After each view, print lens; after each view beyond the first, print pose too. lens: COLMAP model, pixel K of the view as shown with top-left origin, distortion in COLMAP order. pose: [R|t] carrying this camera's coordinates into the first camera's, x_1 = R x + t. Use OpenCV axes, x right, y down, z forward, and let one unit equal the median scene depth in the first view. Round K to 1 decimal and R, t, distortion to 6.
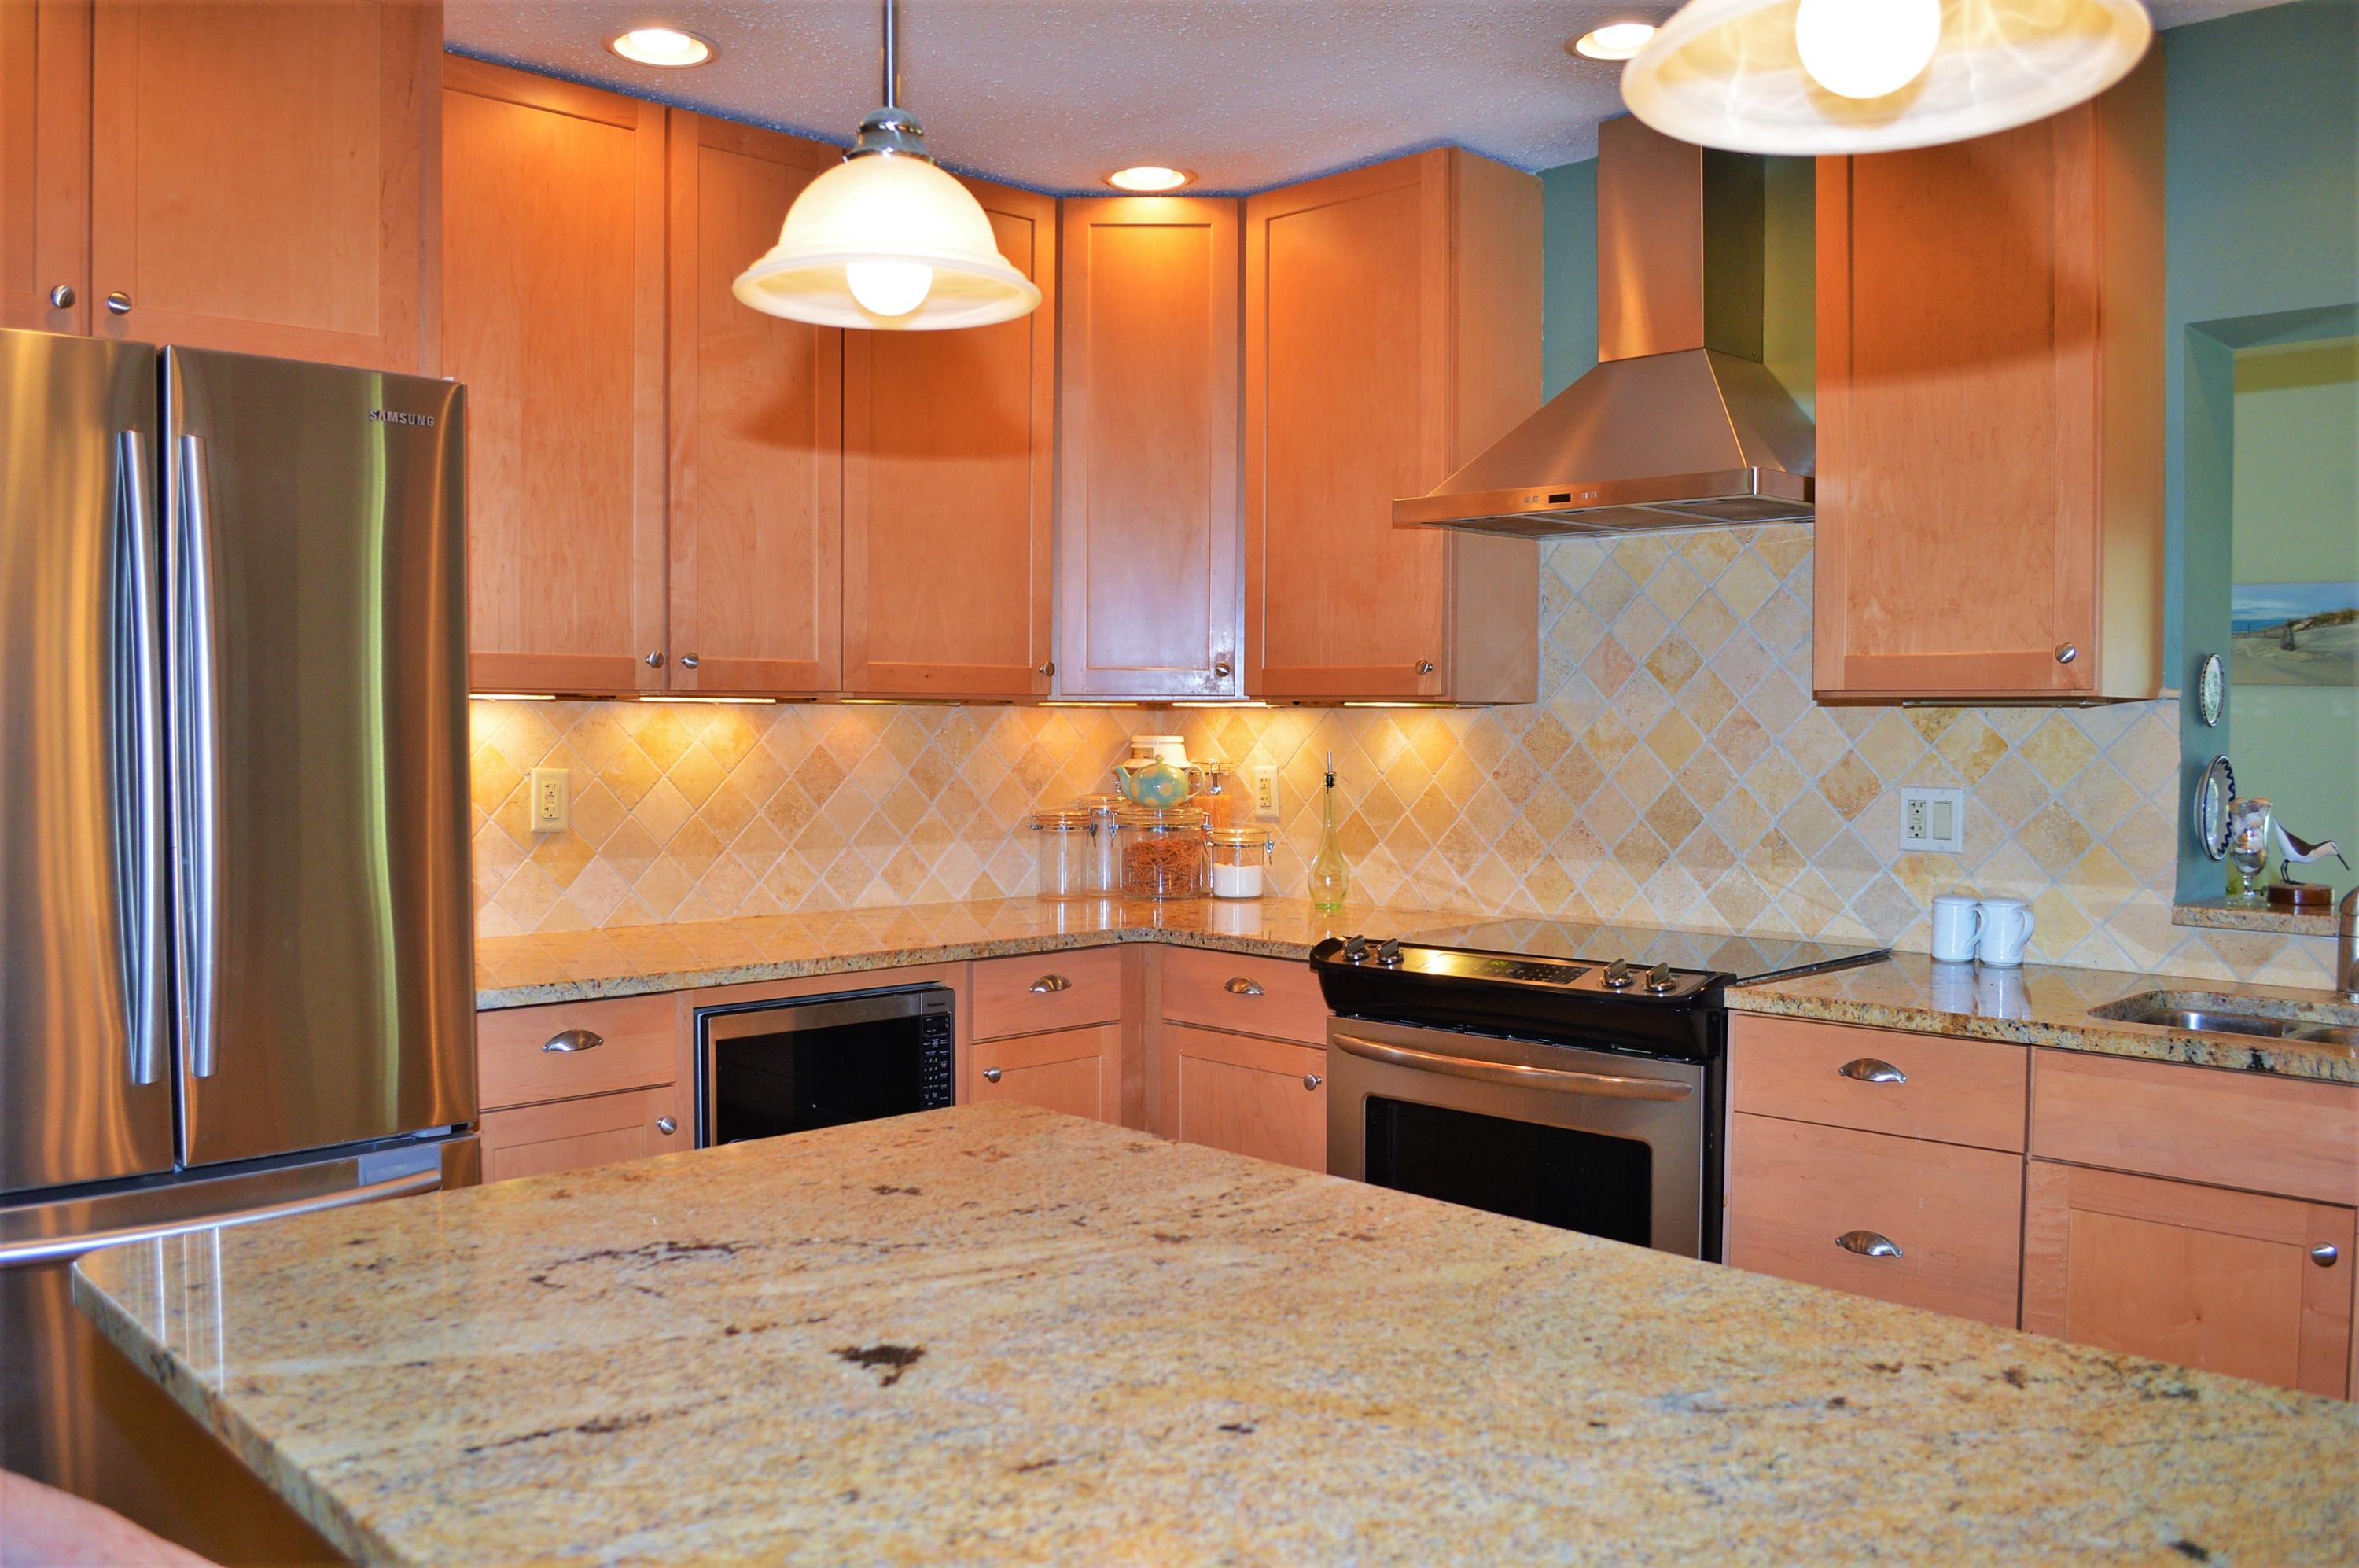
lens RADIAL K [[1910.1, 0, 1179.5], [0, 1910.1, 784.0], [0, 0, 1]] dist [-0.071915, 0.000141]
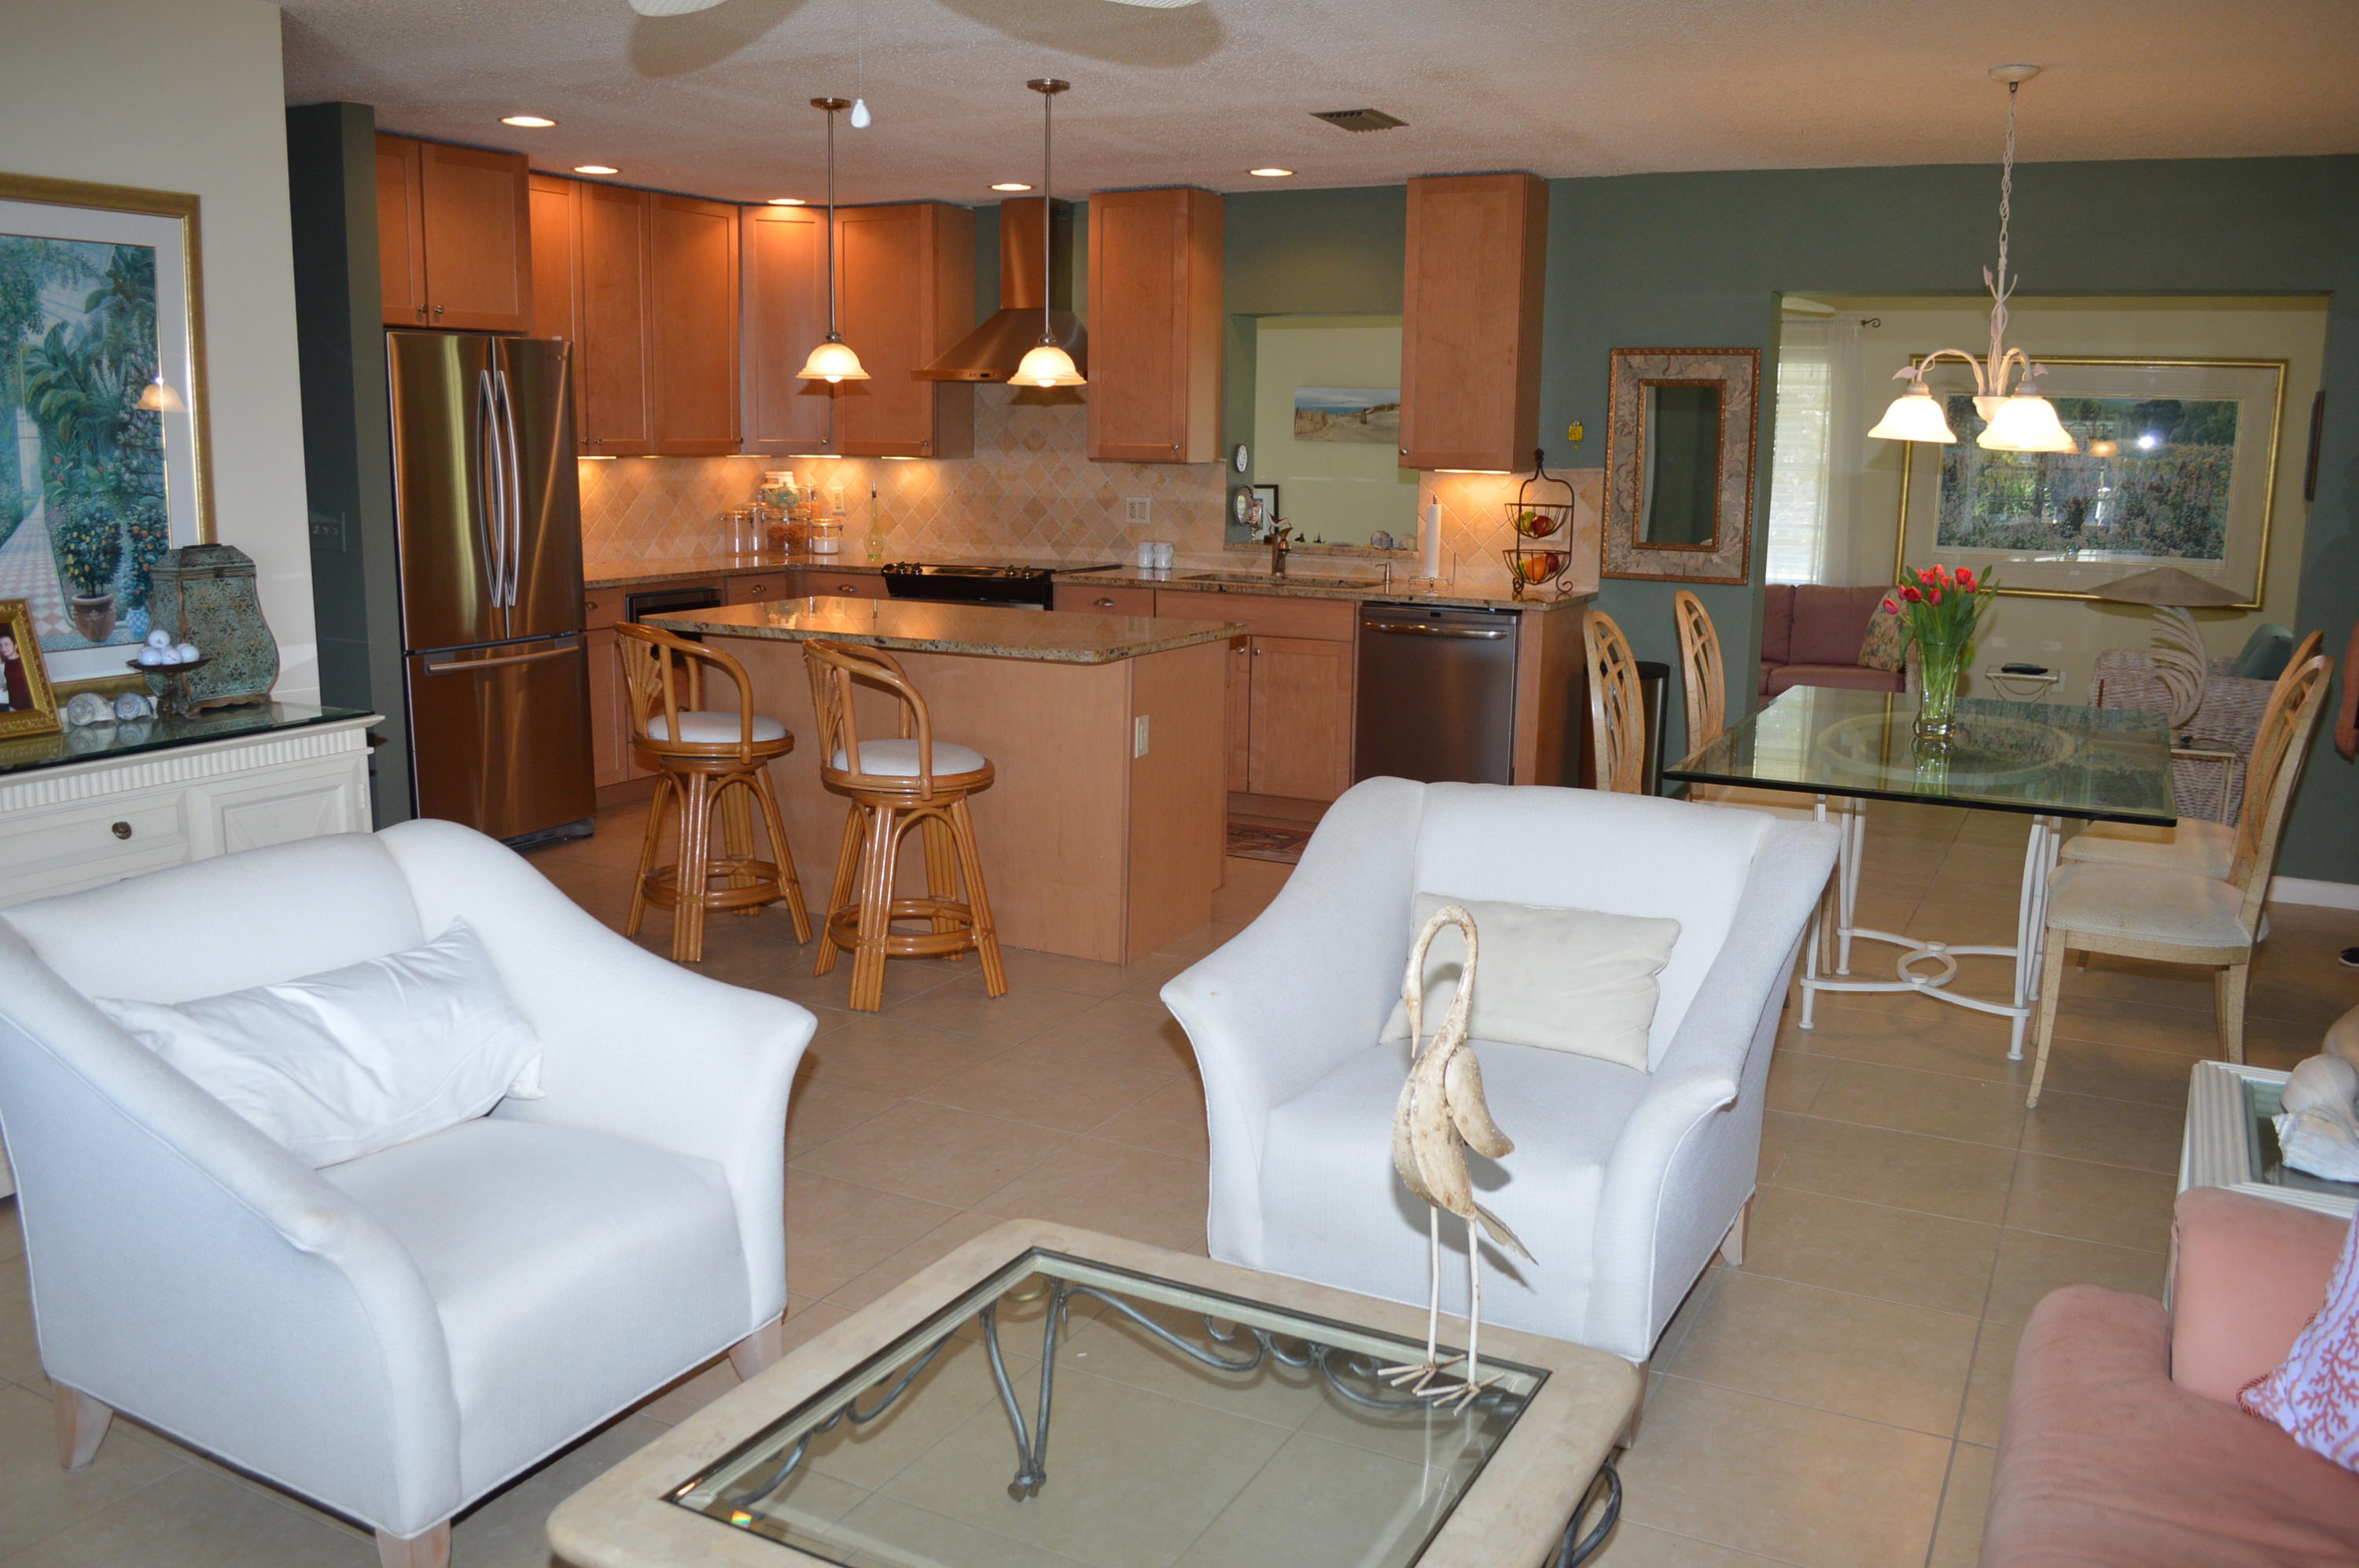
lens RADIAL K [[1910.1, 0, 1179.5], [0, 1910.1, 784.0], [0, 0, 1]] dist [-0.071915, 0.000141]
pose [[0.951698, -0.046267, 0.303530, -0.268298], [0.000230, 0.988688, 0.149986, -0.001152], [-0.307036, -0.142672, 0.940943, -1.183101]]
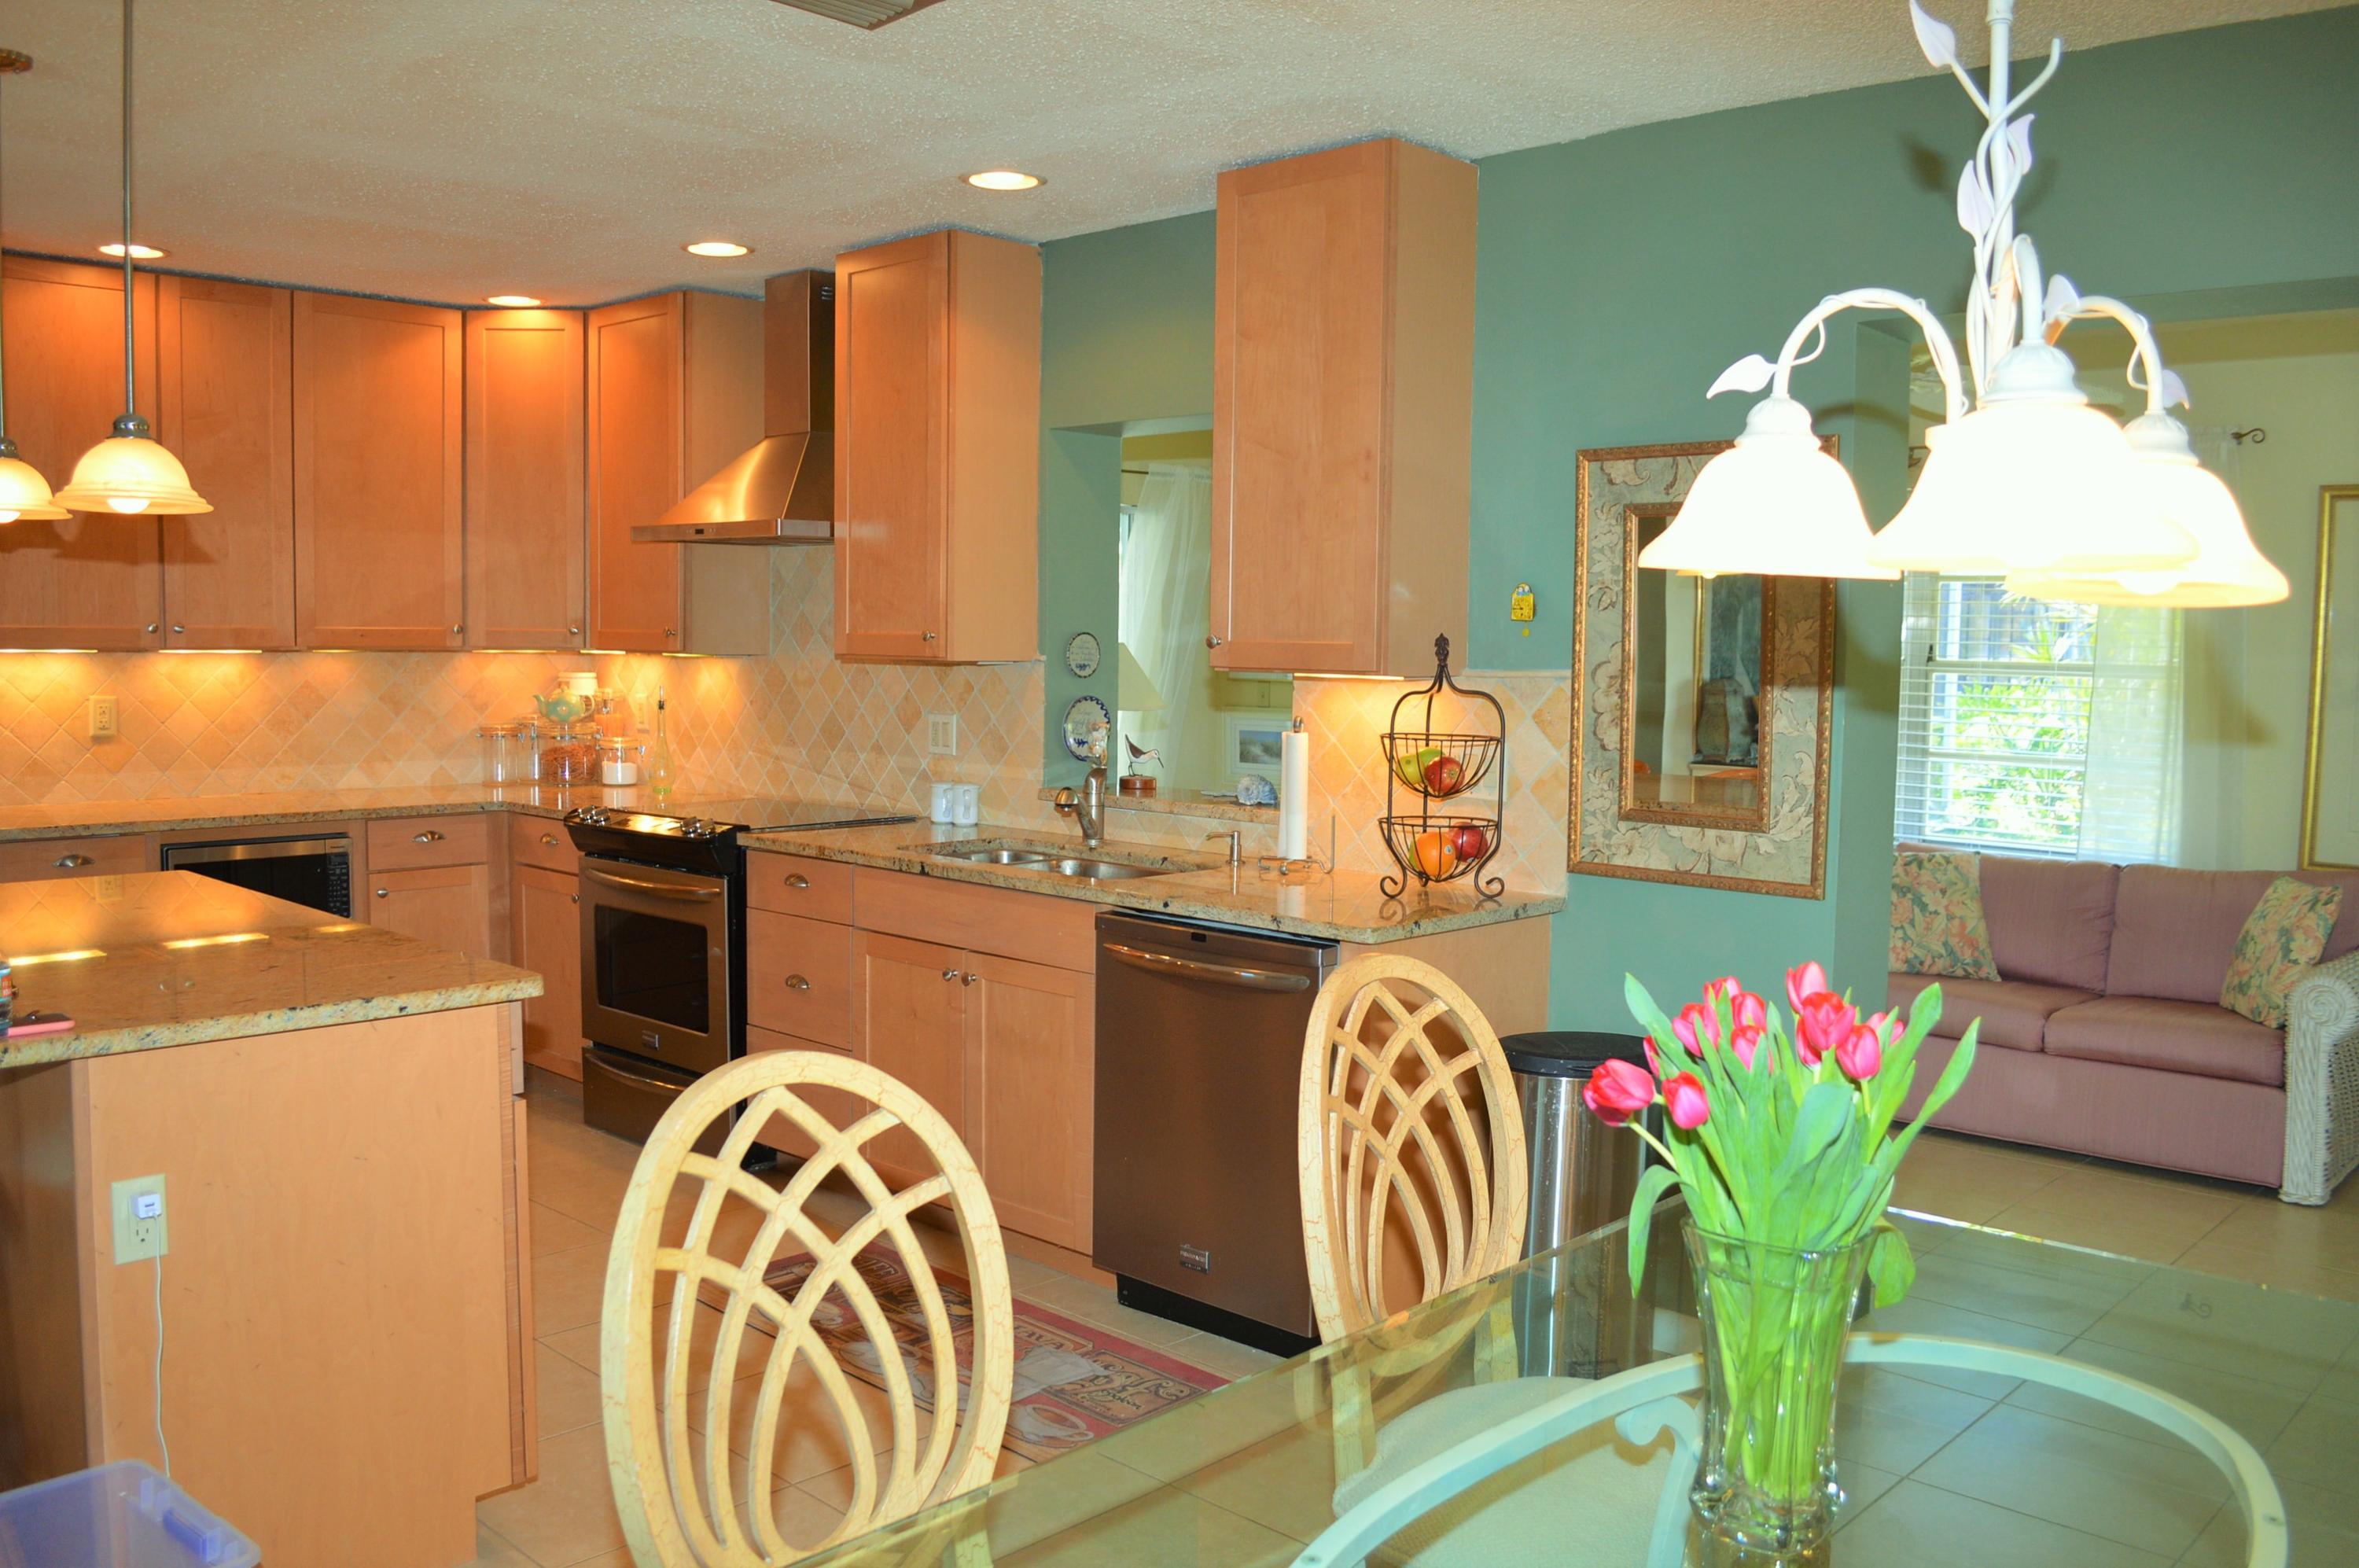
lens RADIAL K [[1882.3, 0, 1179.5], [0, 1882.3, 784.0], [0, 0, 1]] dist [-0.069730, -0.001895]
pose [[0.999593, 0.007009, 0.027641, 0.478228], [-0.008268, 0.998920, 0.045725, -0.011407], [-0.027290, -0.045935, 0.998572, -0.500442]]
